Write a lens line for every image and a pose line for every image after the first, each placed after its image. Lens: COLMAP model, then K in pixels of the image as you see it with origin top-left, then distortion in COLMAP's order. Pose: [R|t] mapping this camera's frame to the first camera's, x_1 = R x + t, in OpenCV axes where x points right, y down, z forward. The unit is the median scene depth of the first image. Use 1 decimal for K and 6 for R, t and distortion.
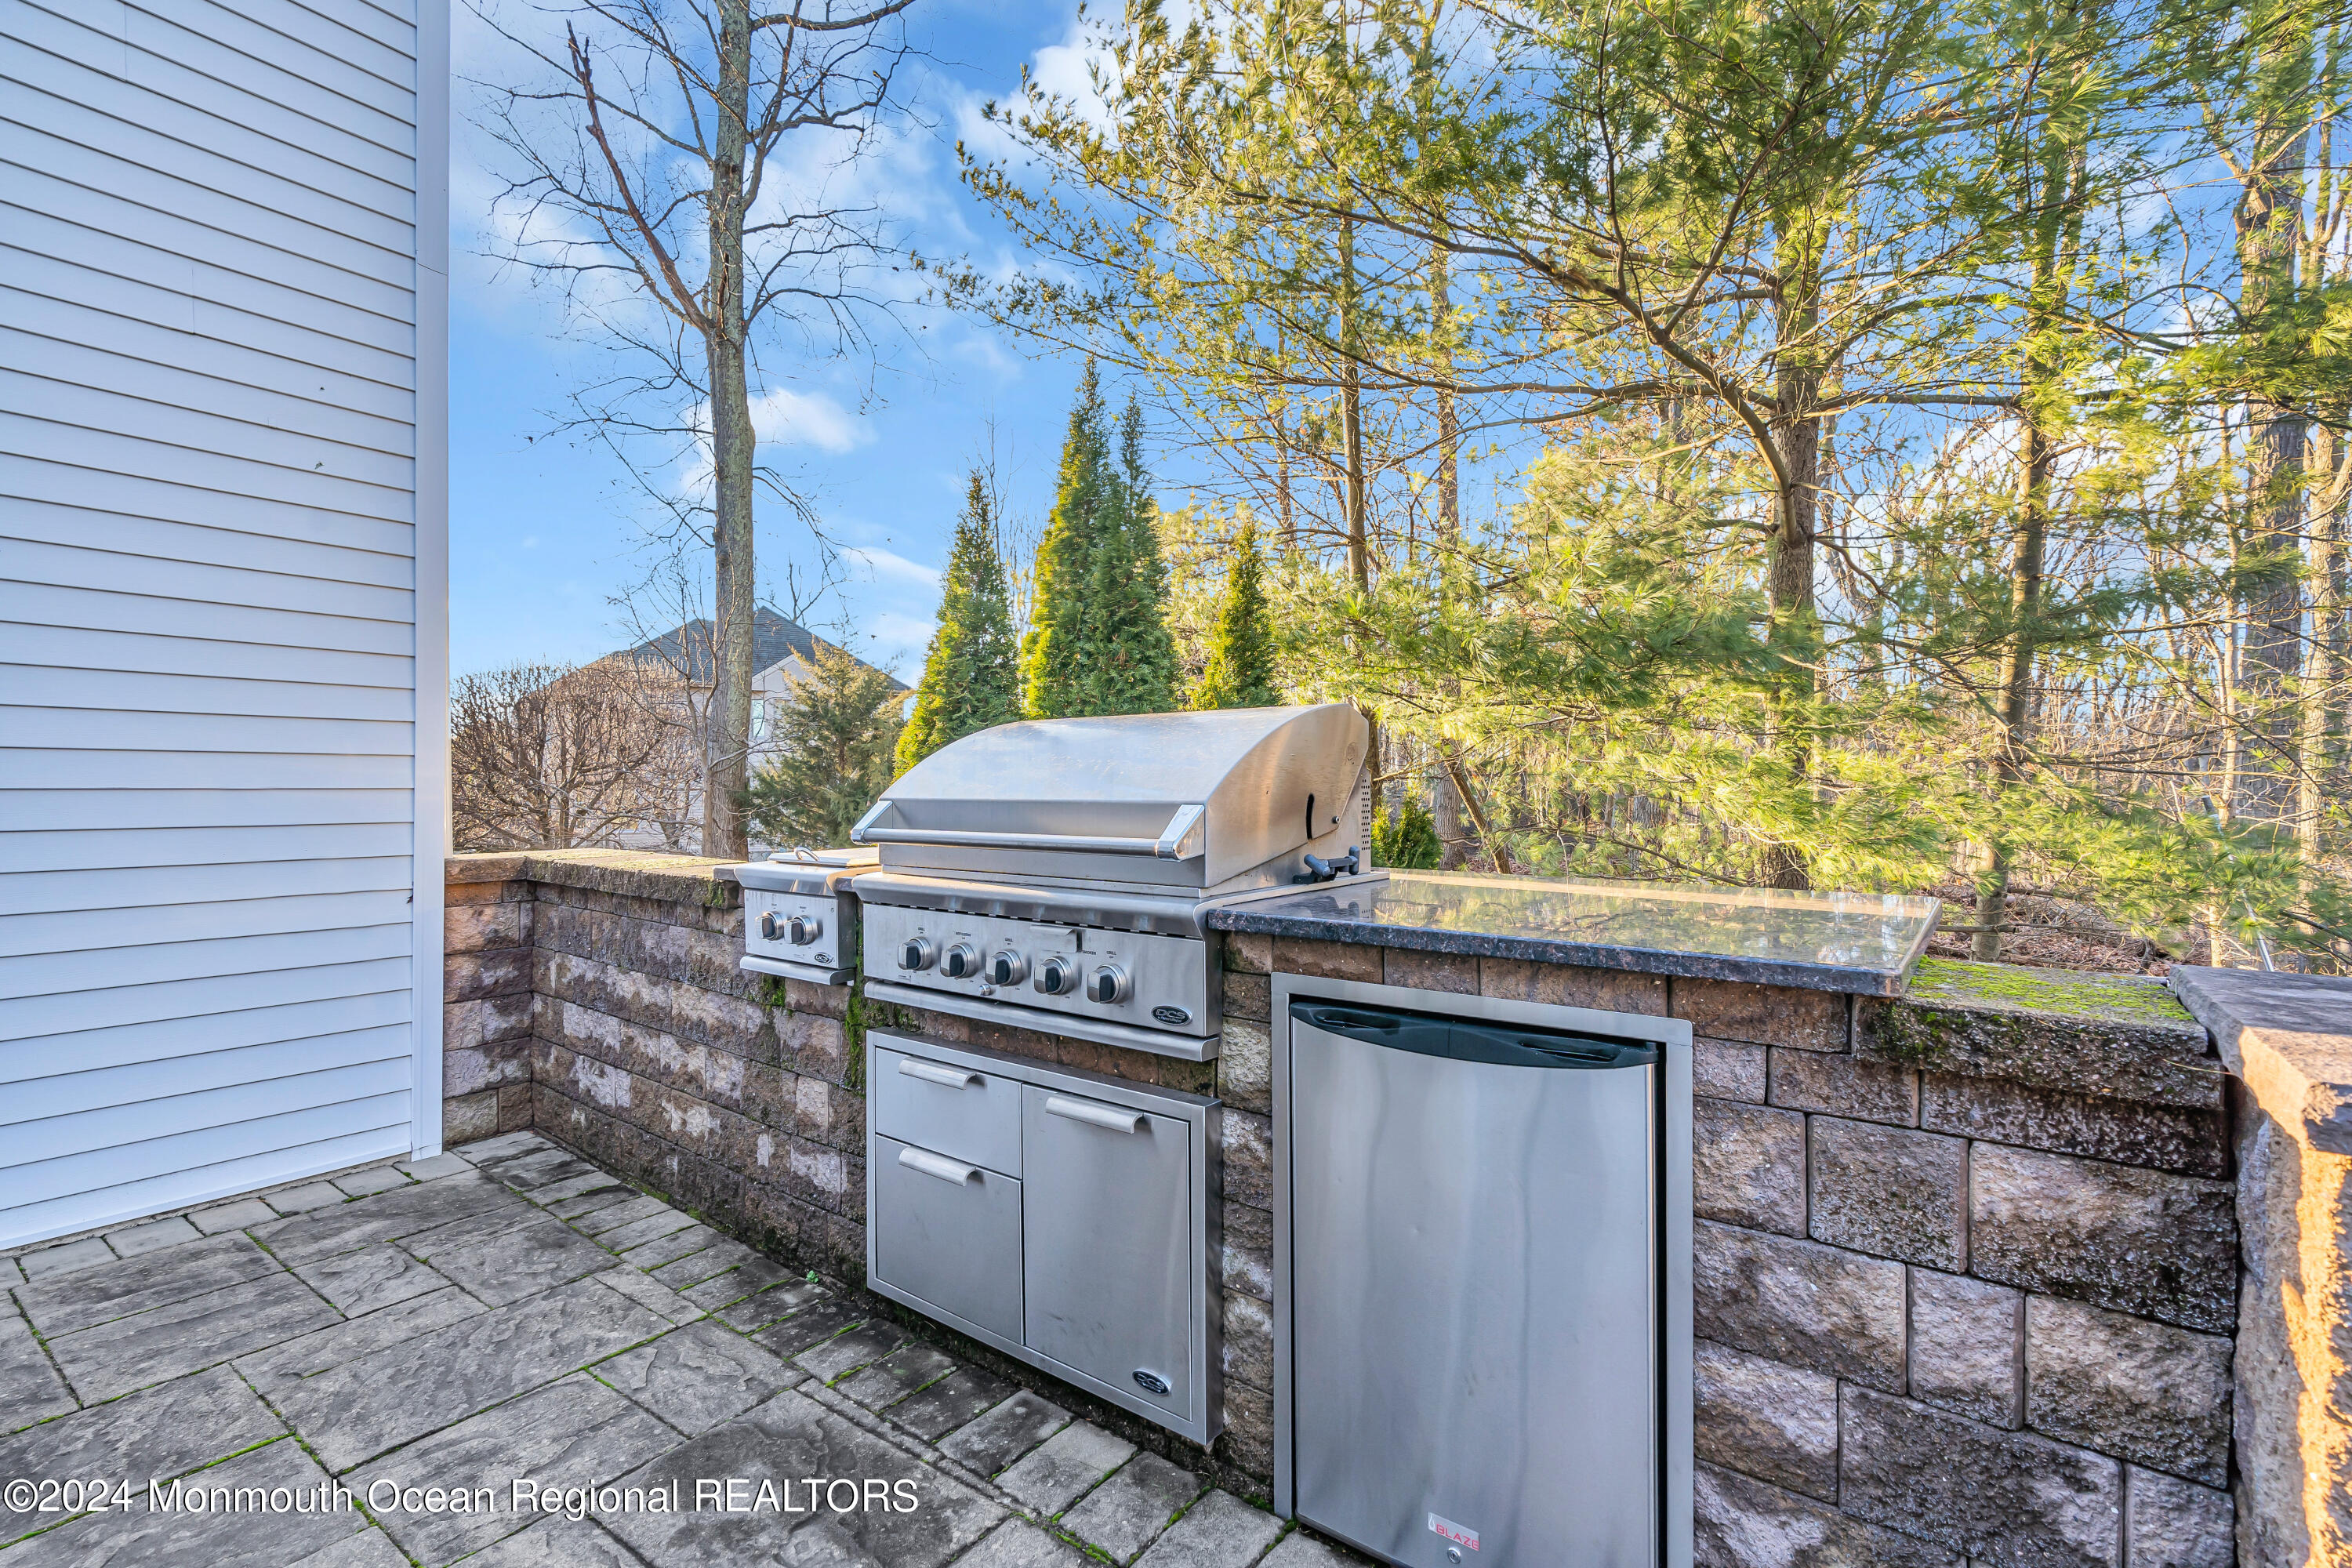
lens RADIAL K [[1066.8, 0, 1176.0], [0, 1066.8, 784.0], [0, 0, 1]] dist [-0.006650, 0.000270]
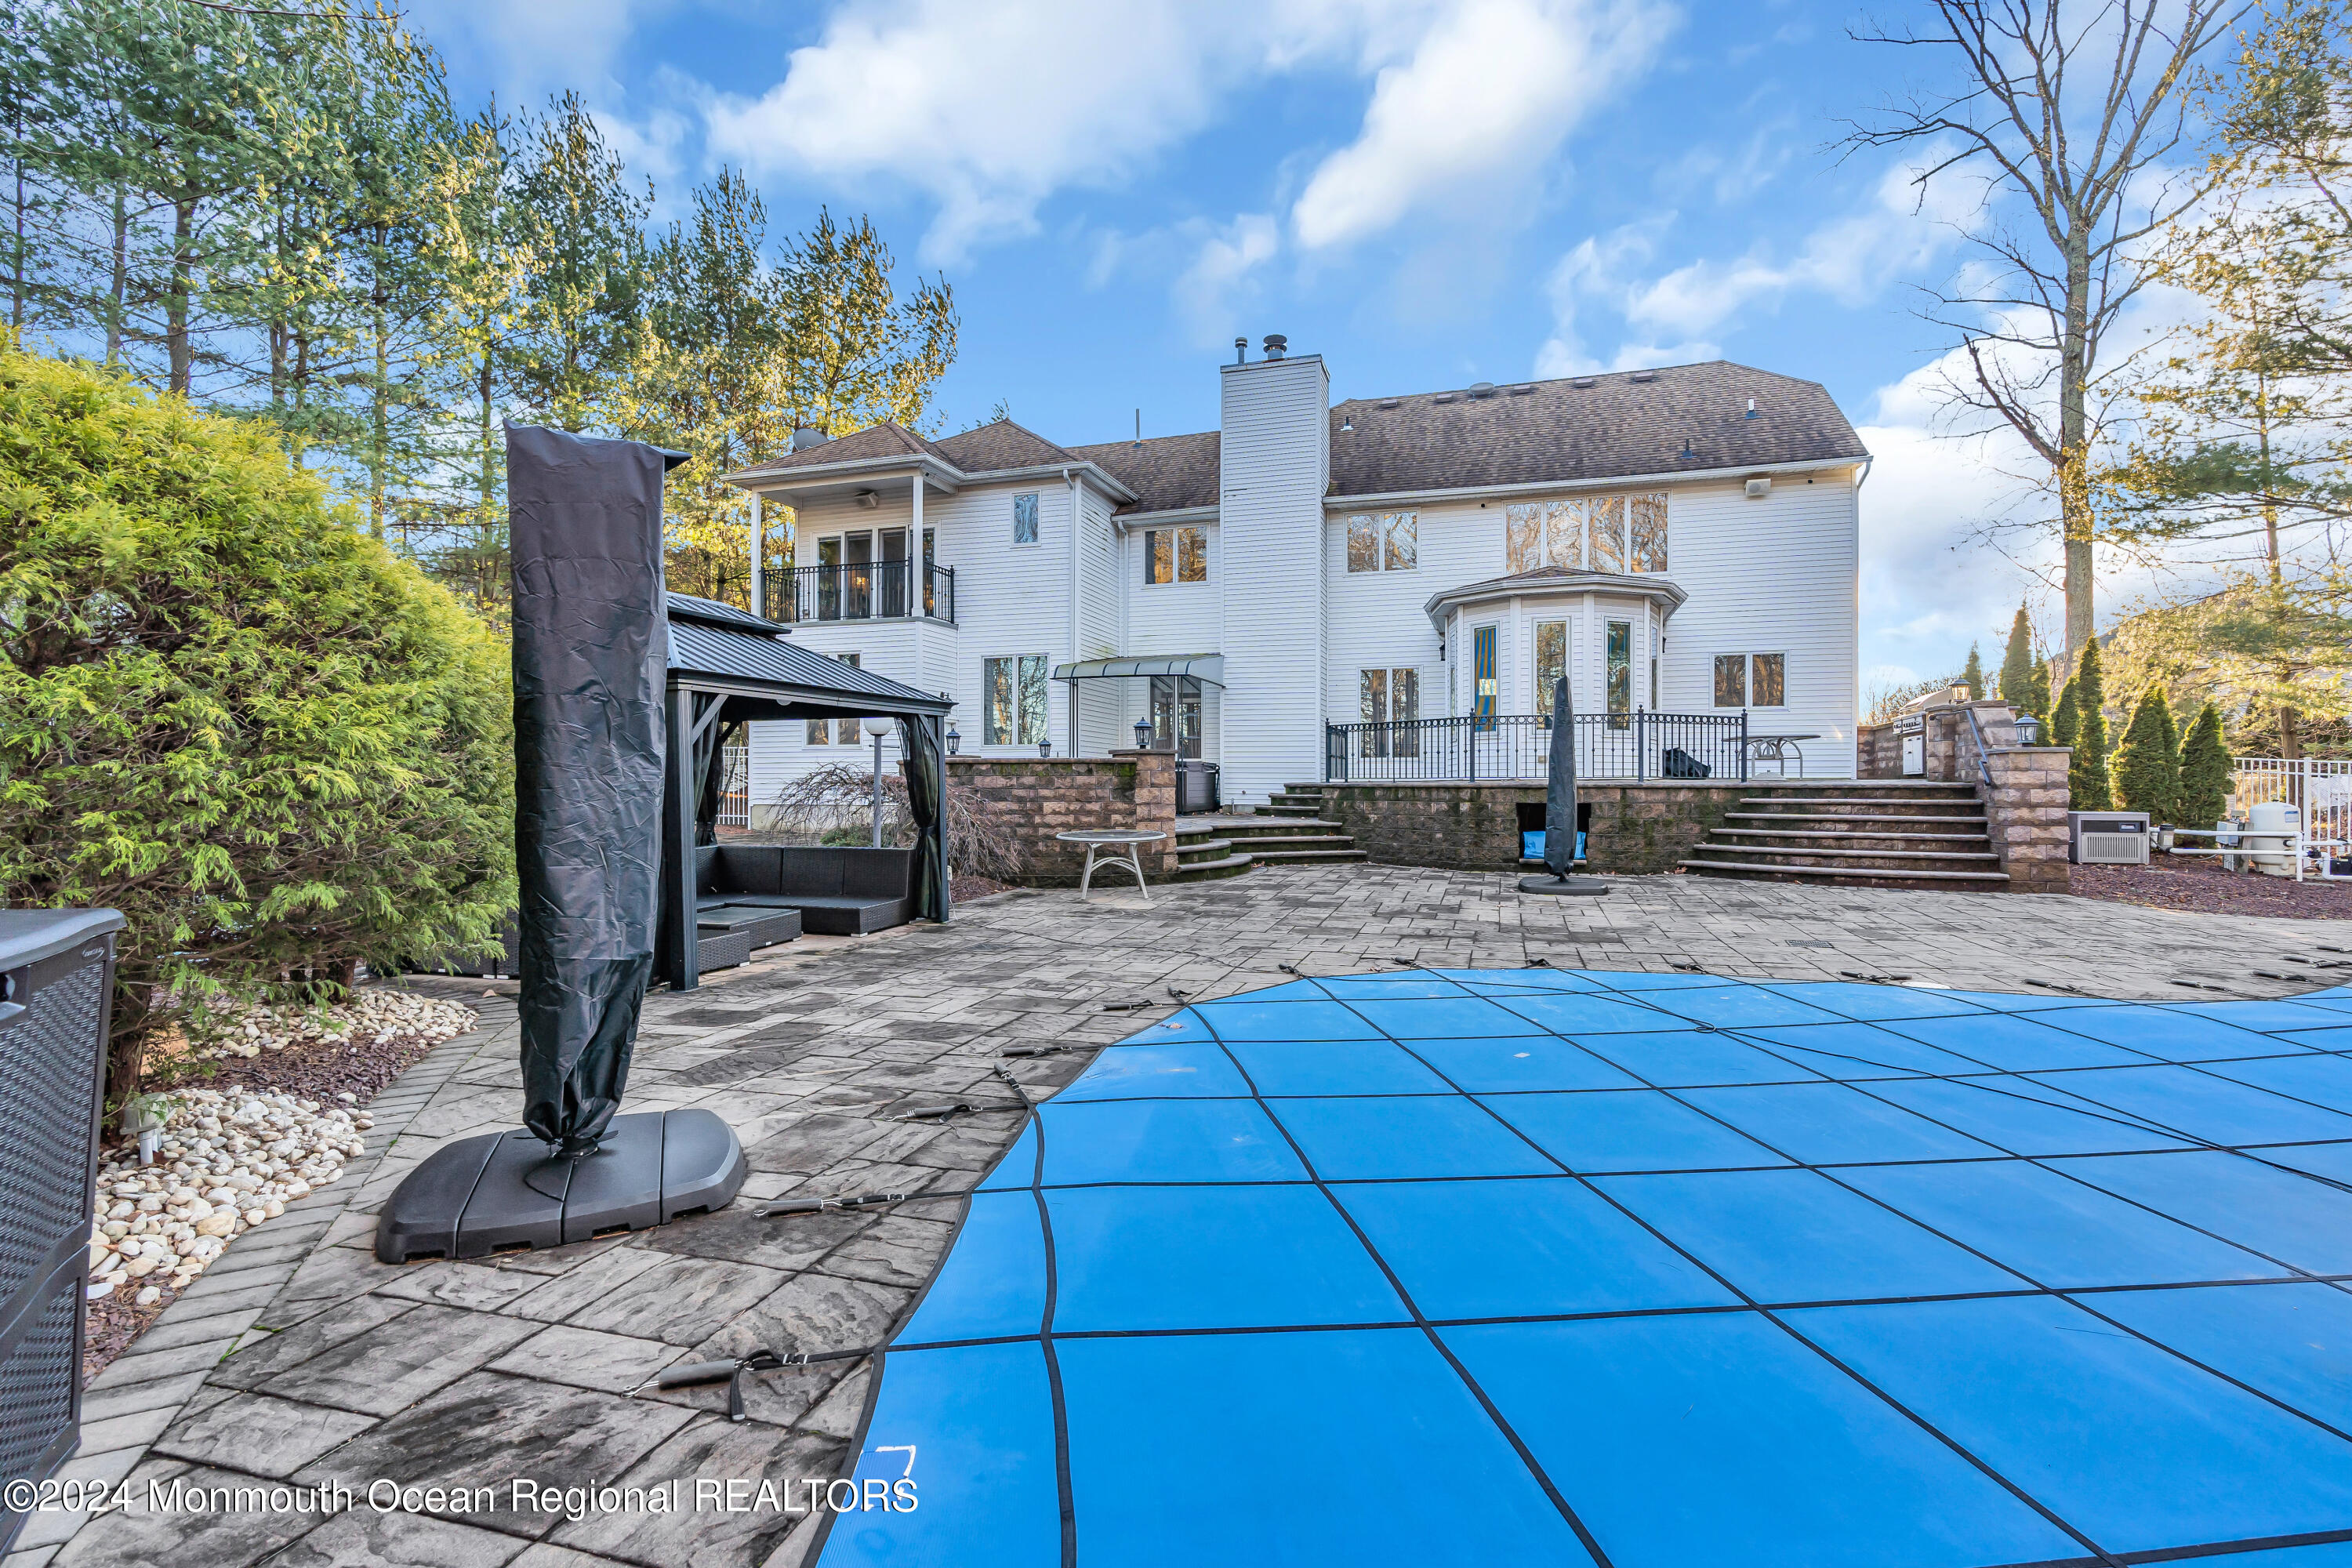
lens RADIAL K [[1057.7, 0, 1196.1], [0, 1057.7, 791.8], [0, 0, 1]] dist [-0.003875, 0.000984]
pose [[0.329973, 0.003013, -0.943985, 3.843649], [0.003270, 0.999985, 0.004334, 0.432618], [0.943985, -0.004517, 0.329959, -4.636625]]
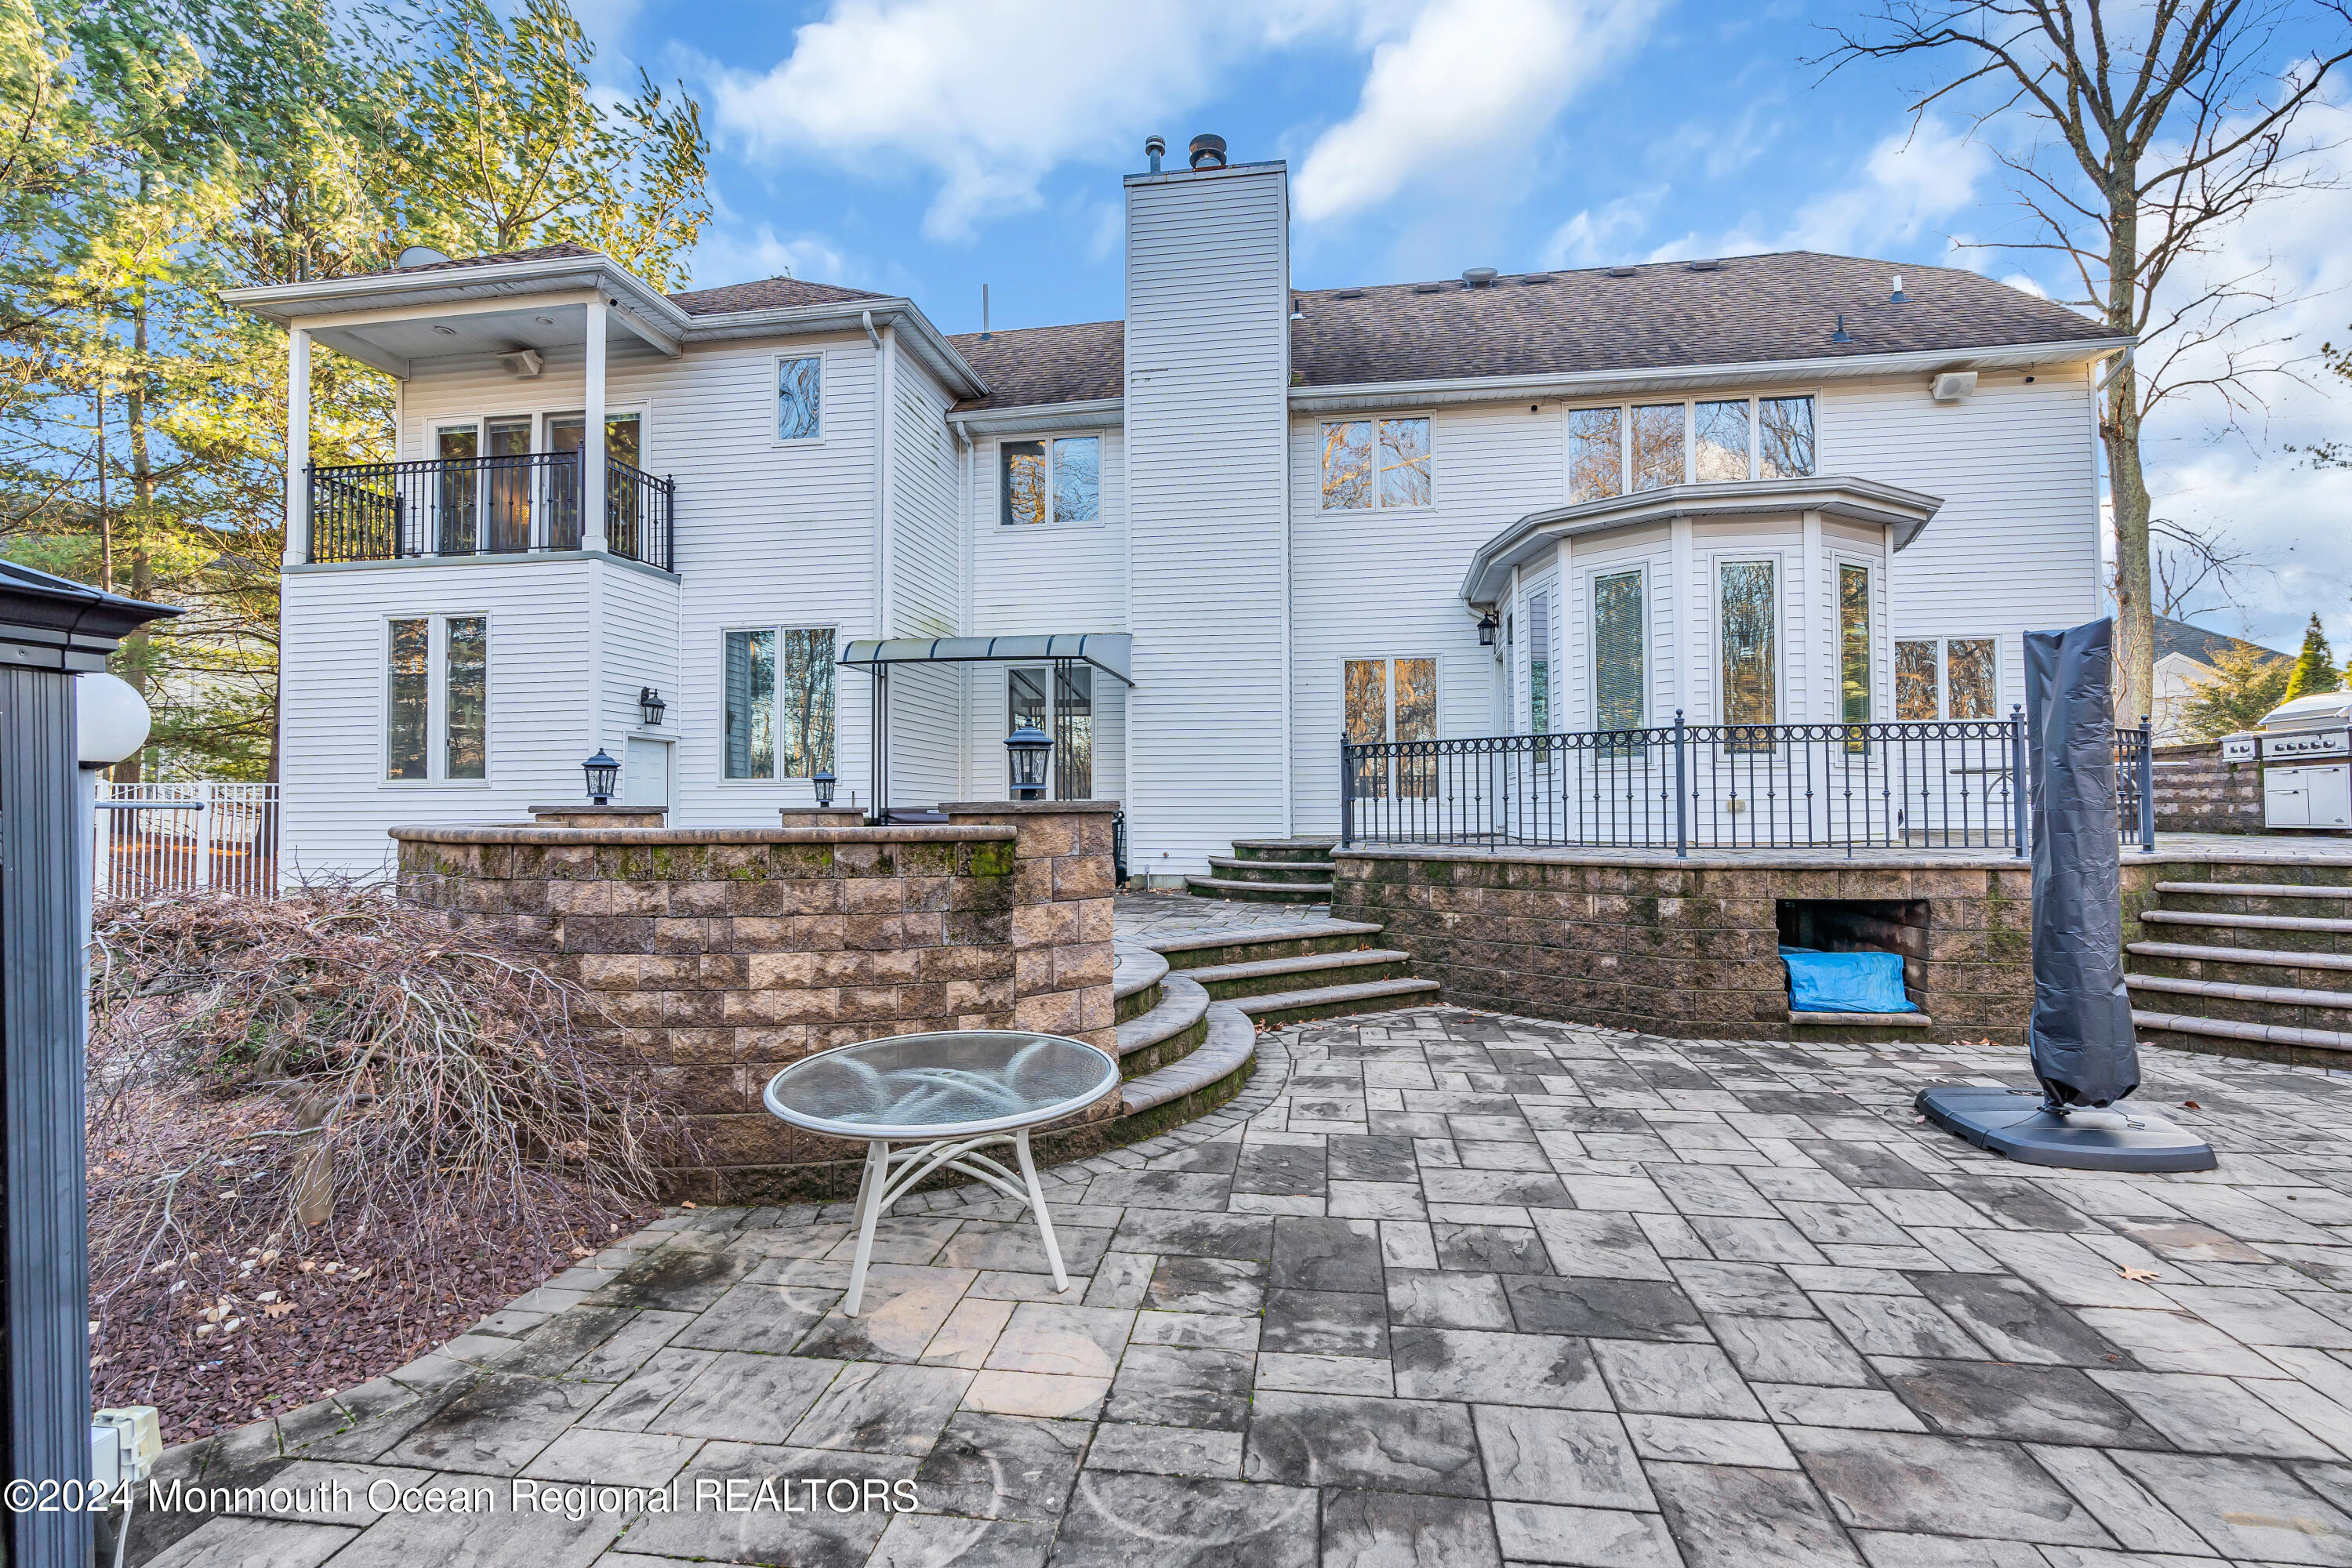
lens RADIAL K [[1057.7, 0, 1196.1], [0, 1057.7, 791.8], [0, 0, 1]] dist [-0.003875, 0.000984]
pose [[0.468751, -0.021131, -0.883078, 1.185372], [0.009716, 0.999777, -0.018766, 0.290517], [0.883277, 0.000217, 0.468852, -3.938928]]
